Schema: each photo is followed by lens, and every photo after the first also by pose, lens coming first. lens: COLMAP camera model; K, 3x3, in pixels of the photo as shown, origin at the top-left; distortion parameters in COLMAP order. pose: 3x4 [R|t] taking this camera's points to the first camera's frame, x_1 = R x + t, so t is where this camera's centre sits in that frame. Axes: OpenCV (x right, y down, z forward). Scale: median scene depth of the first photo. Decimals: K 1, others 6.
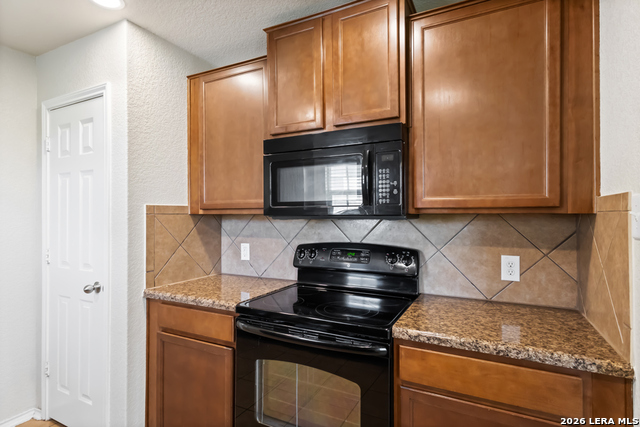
lens RADIAL K [[322.9, 0, 320.0], [0, 322.9, 213.5], [0, 0, 1]] dist [0.003921, 0.000641]
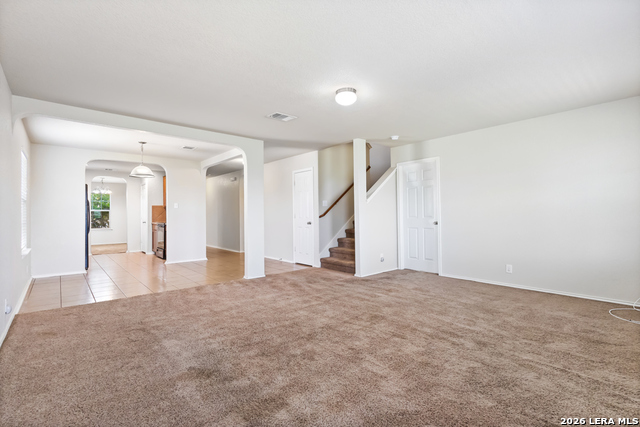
lens RADIAL K [[296.2, 0, 319.7], [0, 296.2, 217.5], [0, 0, 1]] dist [0.001670, 0.000650]
pose [[0.933267, 0.000945, -0.359183, 3.386712], [0.004107, 0.999903, 0.013302, 0.104643], [0.359160, -0.013889, 0.933172, -2.257560]]
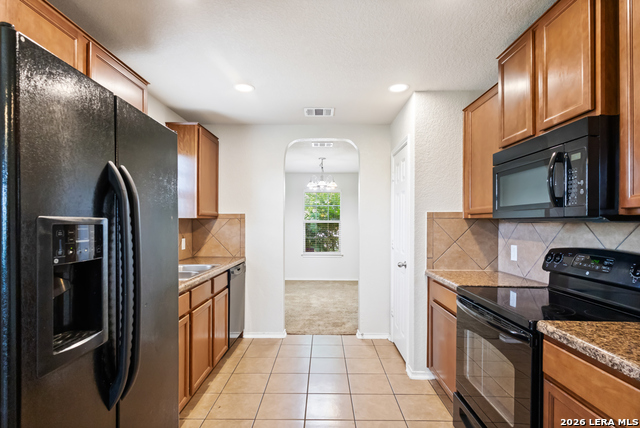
lens RADIAL K [[311.8, 0, 319.7], [0, 311.8, 220.2], [0, 0, 1]] dist [-0.002917, -0.000543]
pose [[0.455422, -0.001592, -0.890274, 0.463359], [0.001361, 0.999998, -0.001092, 0.010627], [0.890274, -0.000714, 0.455424, -0.063730]]
